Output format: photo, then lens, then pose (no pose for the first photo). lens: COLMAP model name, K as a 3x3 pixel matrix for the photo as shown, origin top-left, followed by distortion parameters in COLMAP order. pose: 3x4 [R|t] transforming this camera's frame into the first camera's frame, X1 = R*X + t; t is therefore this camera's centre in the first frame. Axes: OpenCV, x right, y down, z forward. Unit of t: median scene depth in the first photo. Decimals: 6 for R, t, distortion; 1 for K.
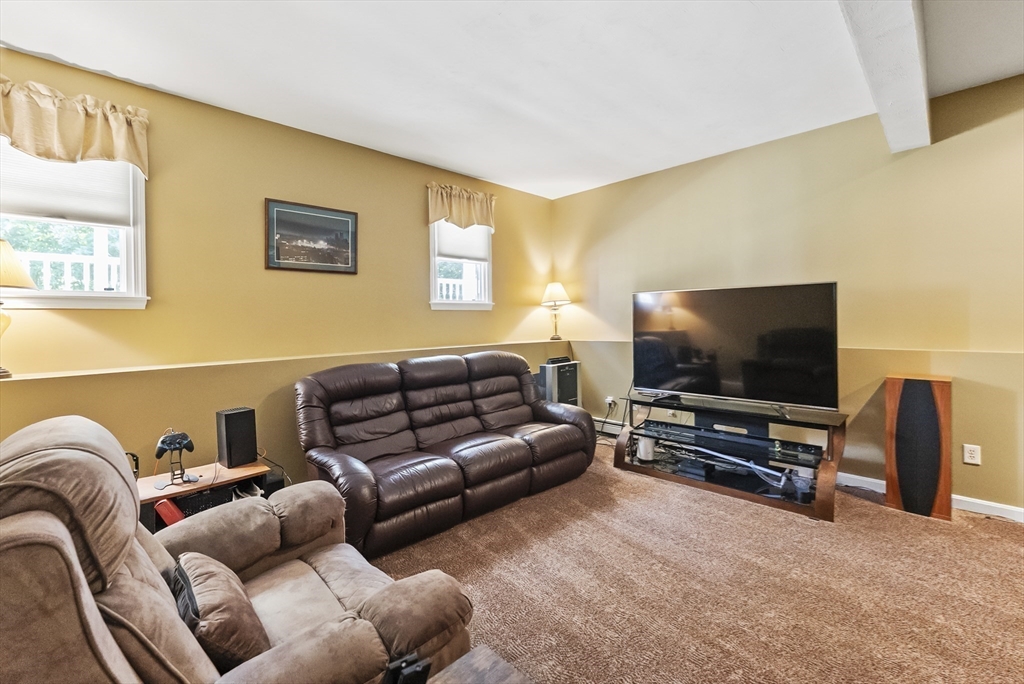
lens RADIAL K [[435.3, 0, 510.8], [0, 435.3, 324.0], [0, 0, 1]] dist [-0.003726, -0.000324]
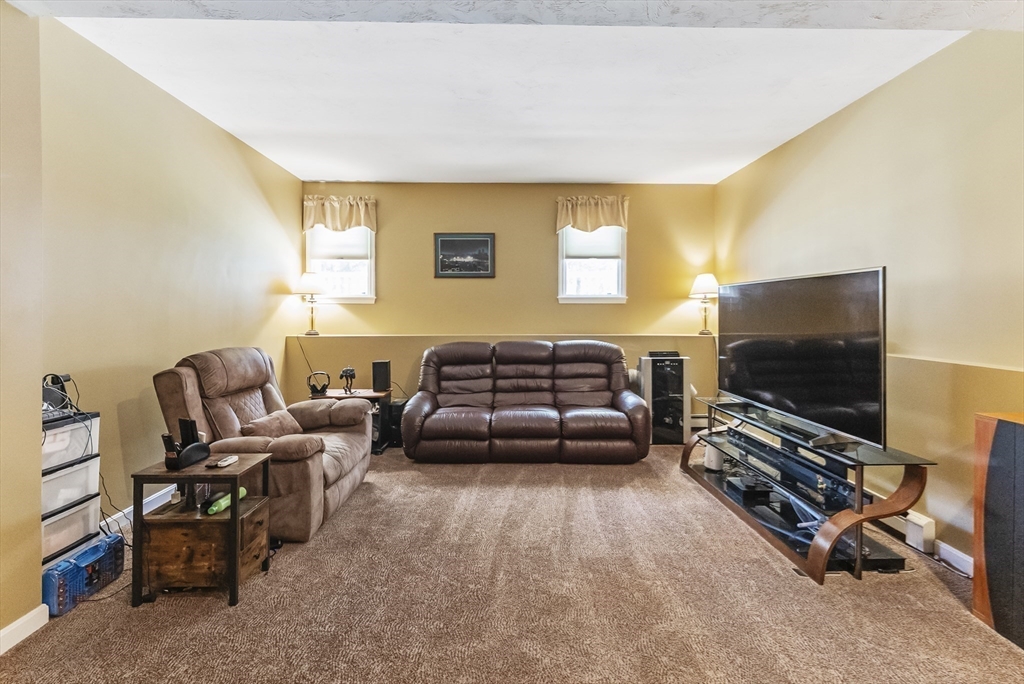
lens RADIAL K [[430.2, 0, 512.1], [0, 430.2, 315.1], [0, 0, 1]] dist [0.002546, 0.000218]
pose [[0.730580, 0.021239, -0.682497, 0.694701], [-0.018384, 0.999766, 0.011433, -0.014958], [0.682580, 0.004195, 0.730799, 0.055229]]
